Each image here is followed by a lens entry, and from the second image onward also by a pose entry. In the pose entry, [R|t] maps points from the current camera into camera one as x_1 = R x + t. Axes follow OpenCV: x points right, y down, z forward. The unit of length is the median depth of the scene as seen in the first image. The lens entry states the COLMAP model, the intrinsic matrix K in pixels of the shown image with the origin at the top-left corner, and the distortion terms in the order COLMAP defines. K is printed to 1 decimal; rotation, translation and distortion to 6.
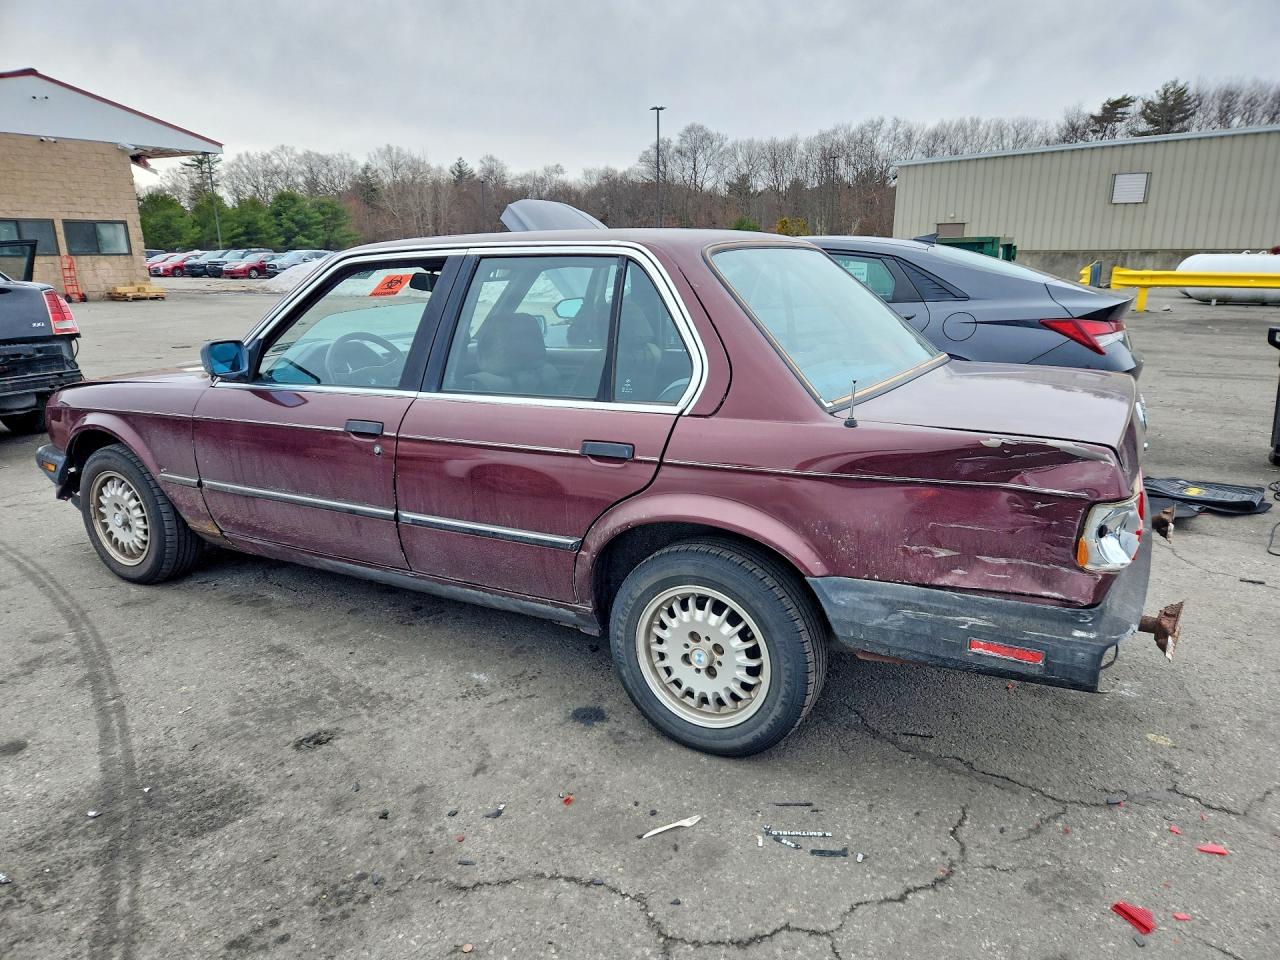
lens RADIAL K [[1034.0, 0, 640.0], [0, 1034.0, 480.1], [0, 0, 1]] dist [0.007827, -0.002358]
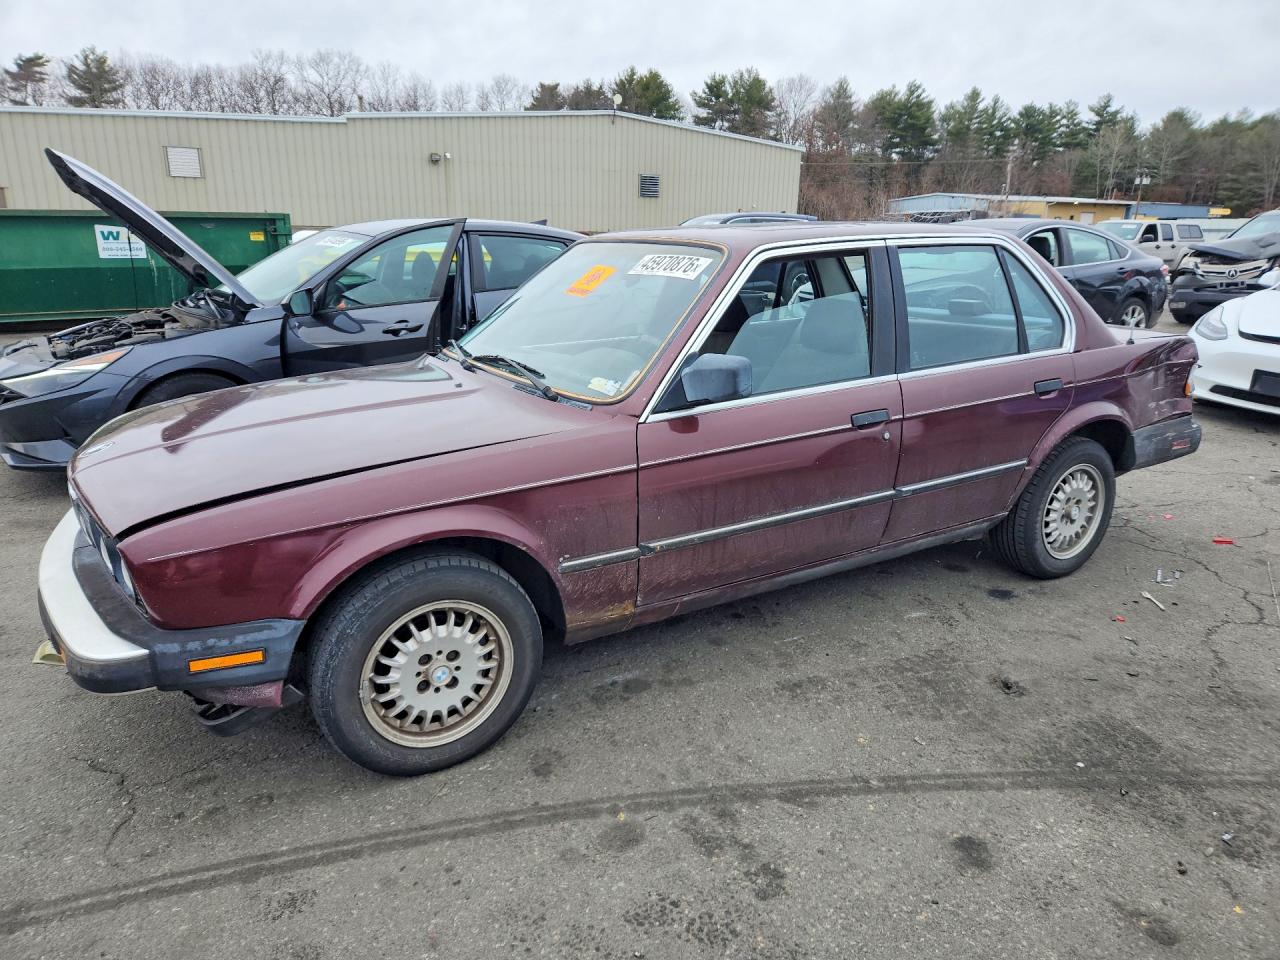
lens RADIAL K [[1065.6, 0, 637.5], [0, 1065.6, 484.5], [0, 0, 1]] dist [0.018772, -0.012861]
pose [[0.351980, -0.216209, 0.910694, -1.318325], [0.191166, 0.969053, 0.156179, -0.195005], [-0.916278, 0.119122, 0.382419, 0.816551]]
